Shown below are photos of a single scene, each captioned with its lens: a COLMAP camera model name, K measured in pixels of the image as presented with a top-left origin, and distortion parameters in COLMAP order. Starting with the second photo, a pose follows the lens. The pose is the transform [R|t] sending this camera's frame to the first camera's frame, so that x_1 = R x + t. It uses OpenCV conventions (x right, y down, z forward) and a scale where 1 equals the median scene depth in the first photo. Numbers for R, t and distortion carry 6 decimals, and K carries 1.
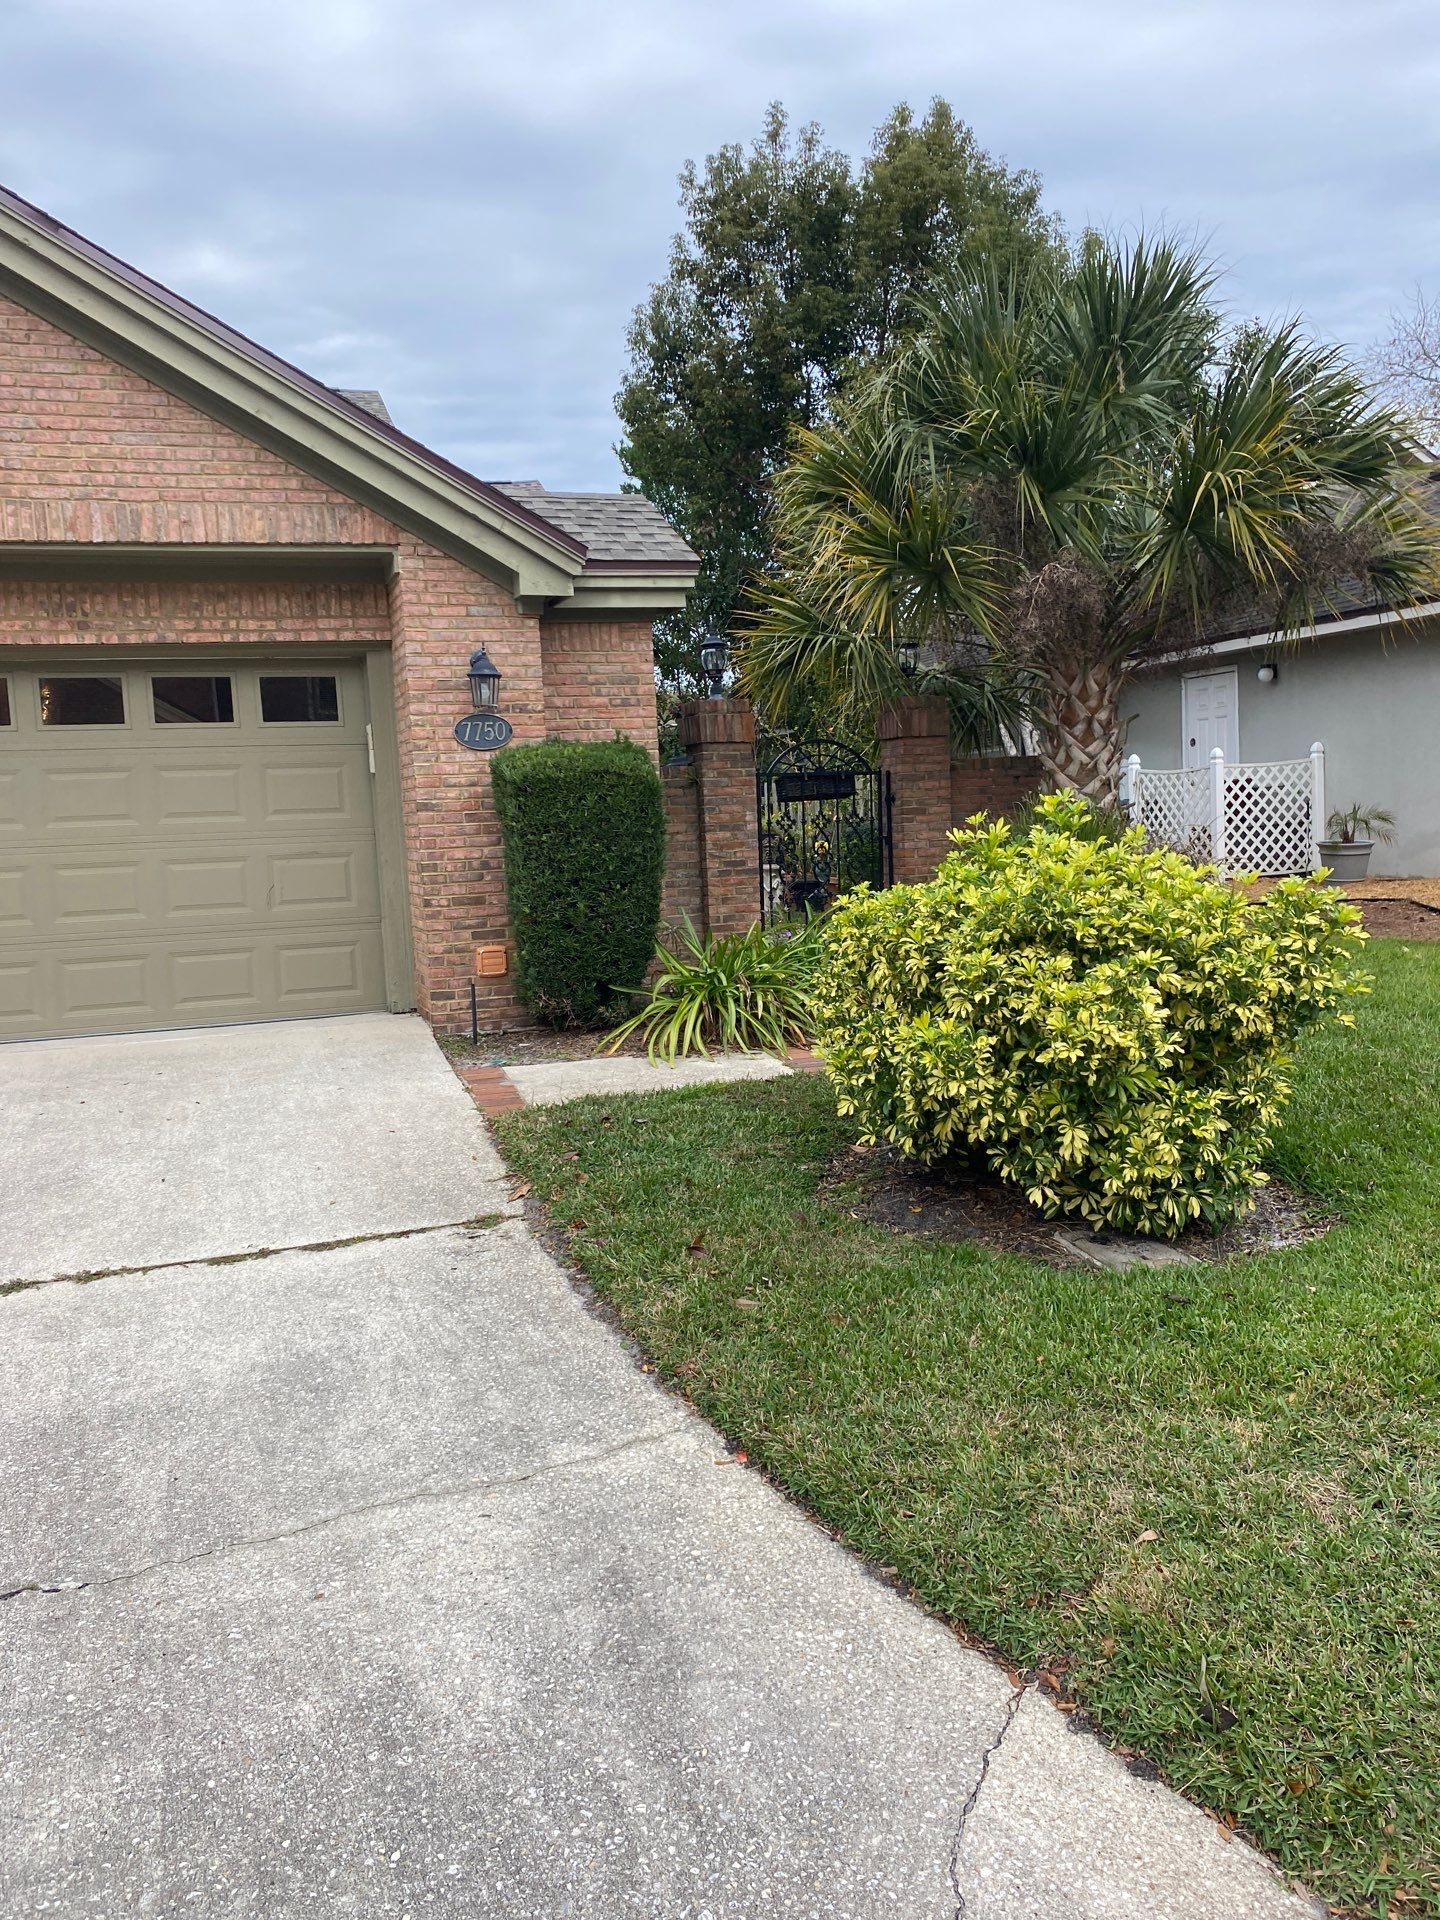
lens RADIAL K [[1431.5, 0, 841.1], [0, 1431.5, 921.4], [0, 0, 1]] dist [0.003421, -0.033134]
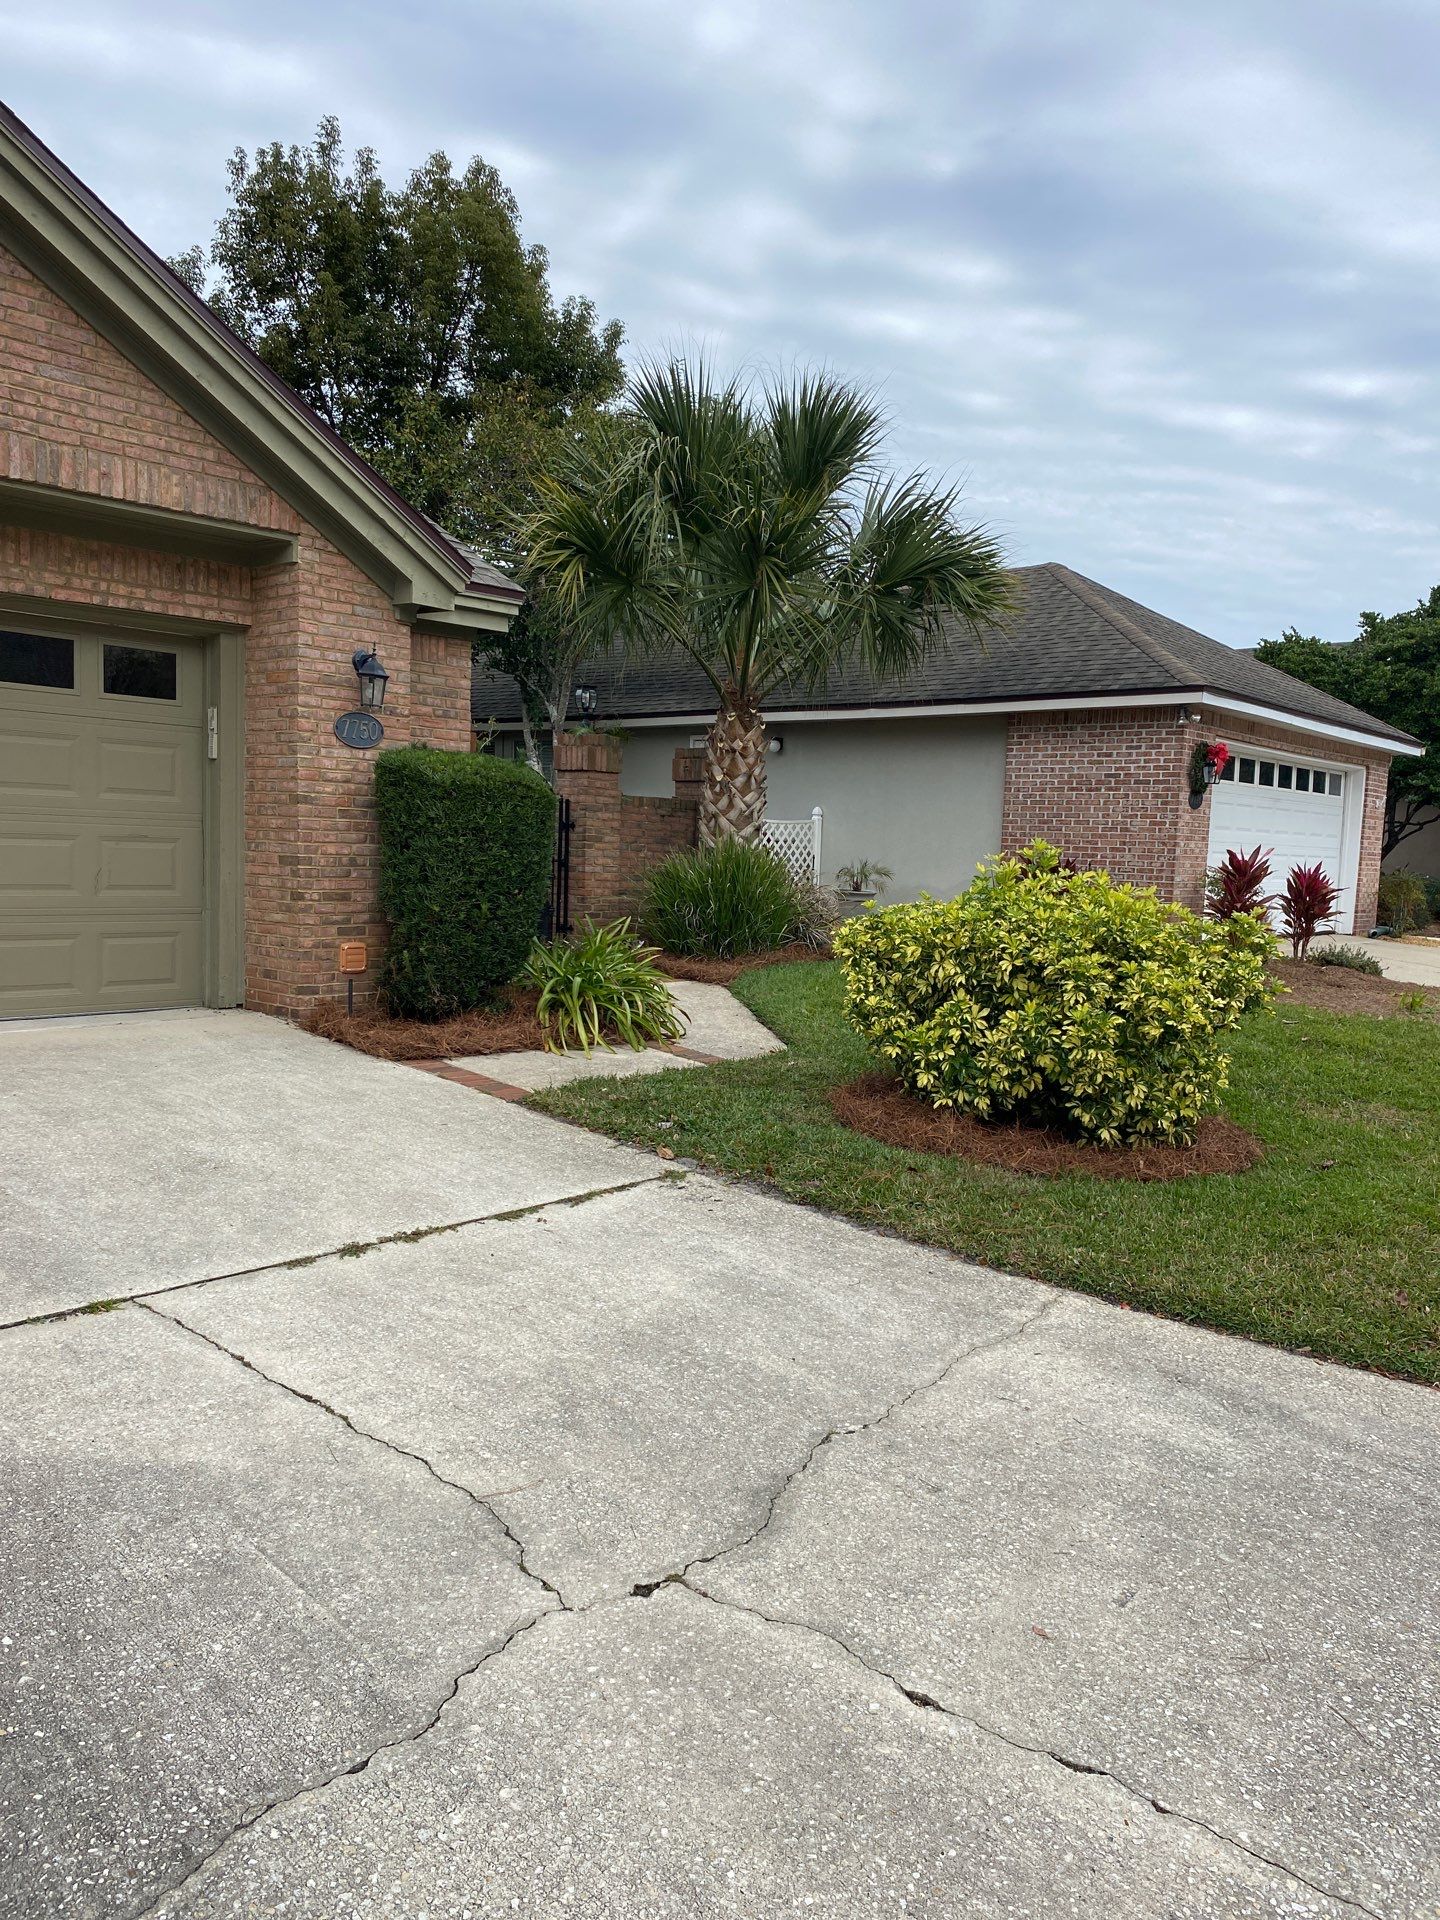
lens RADIAL K [[1431.5, 0, 723.7], [0, 1431.5, 954.4], [0, 0, 1]] dist [0.003421, -0.033134]
pose [[0.875797, 0.037722, 0.481203, -0.518699], [-0.035030, 0.999280, -0.014579, 0.032266], [-0.481406, -0.004088, 0.876488, -0.013527]]
